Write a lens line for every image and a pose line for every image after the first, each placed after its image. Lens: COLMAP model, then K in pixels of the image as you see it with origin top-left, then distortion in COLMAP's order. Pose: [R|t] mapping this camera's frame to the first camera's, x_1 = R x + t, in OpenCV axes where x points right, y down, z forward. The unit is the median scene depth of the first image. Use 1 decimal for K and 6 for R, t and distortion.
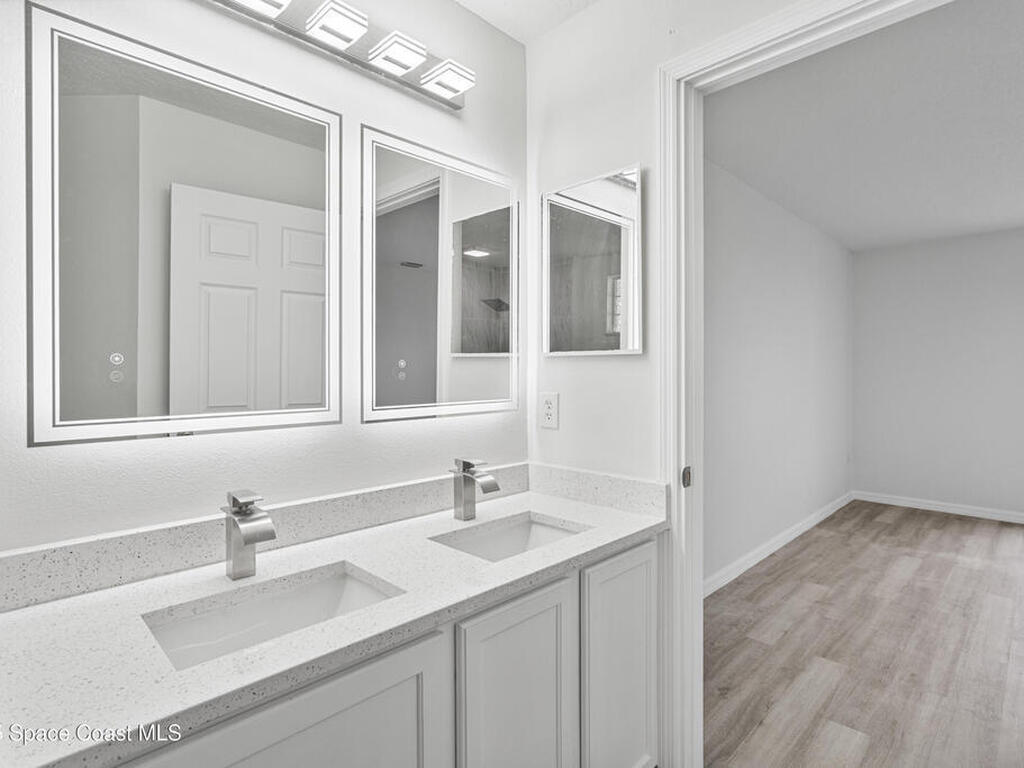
lens RADIAL K [[524.0, 0, 513.4], [0, 524.0, 371.2], [0, 0, 1]] dist [-0.004633, 0.001023]
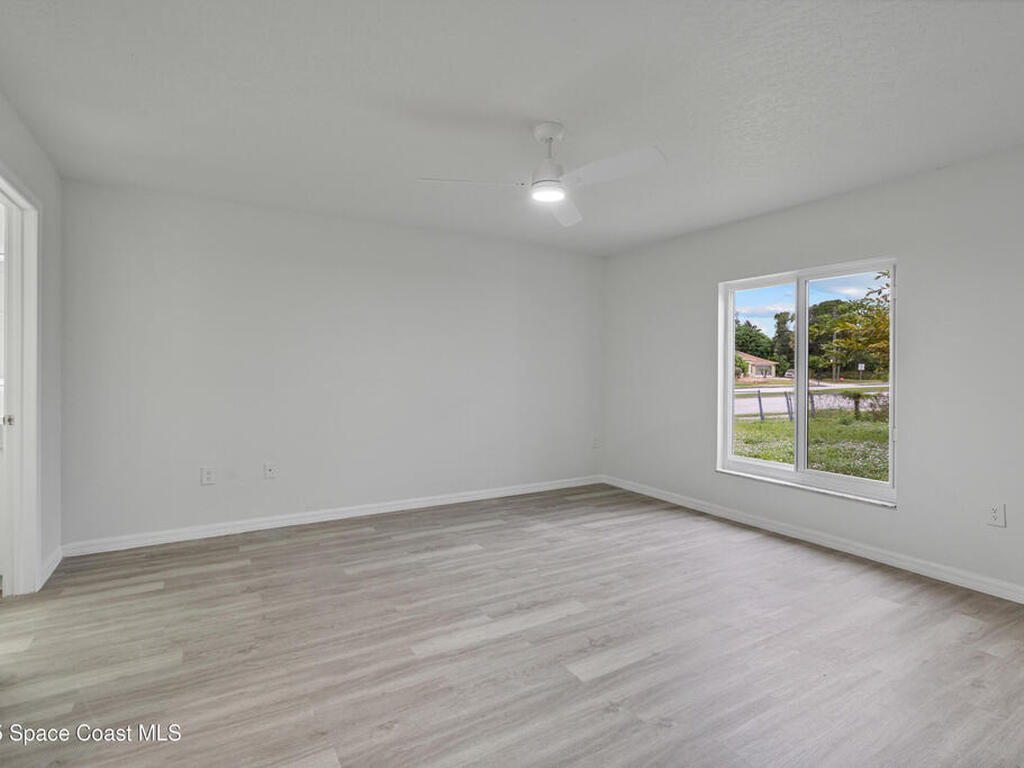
lens RADIAL K [[521.7, 0, 513.2], [0, 521.7, 382.9], [0, 0, 1]] dist [-0.004180, 0.002310]
pose [[0.973190, 0.017437, -0.229343, 1.320836], [-0.010766, 0.999483, 0.030307, 0.004997], [0.229753, -0.027025, 0.972874, -0.184284]]
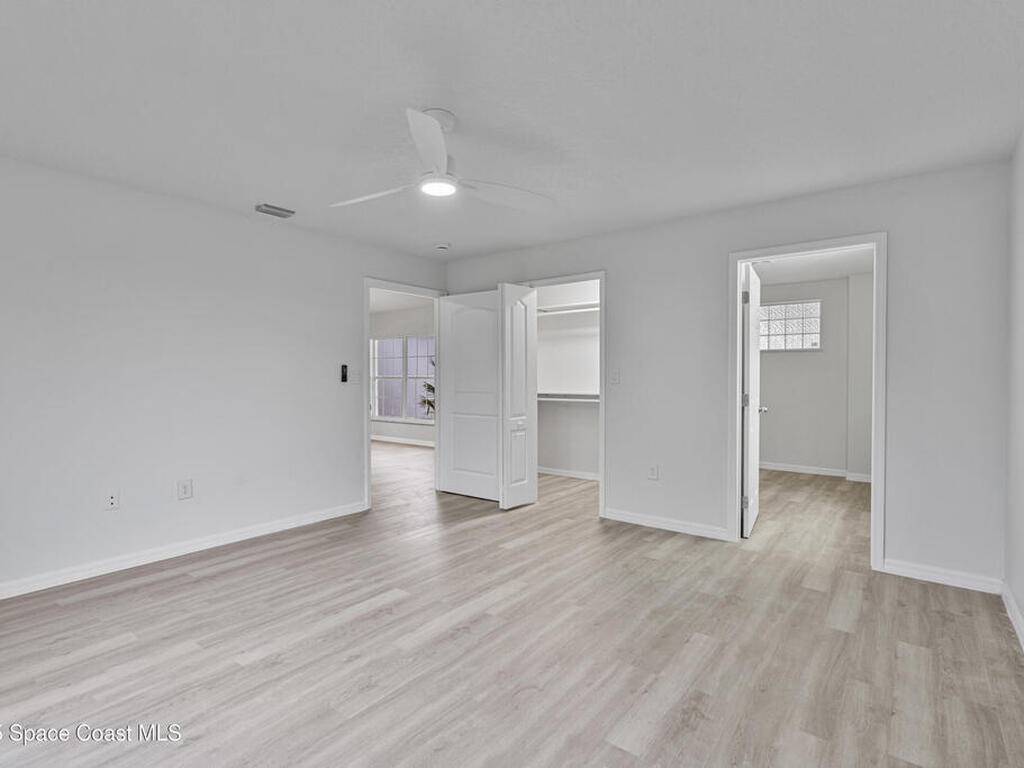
lens RADIAL K [[521.7, 0, 513.2], [0, 521.7, 382.9], [0, 0, 1]] dist [-0.004180, 0.002310]
pose [[-0.990333, 0.004058, -0.138651, 1.166967], [0.001498, 0.999827, 0.018563, 0.003051], [0.138702, 0.018175, -0.990167, 1.605141]]
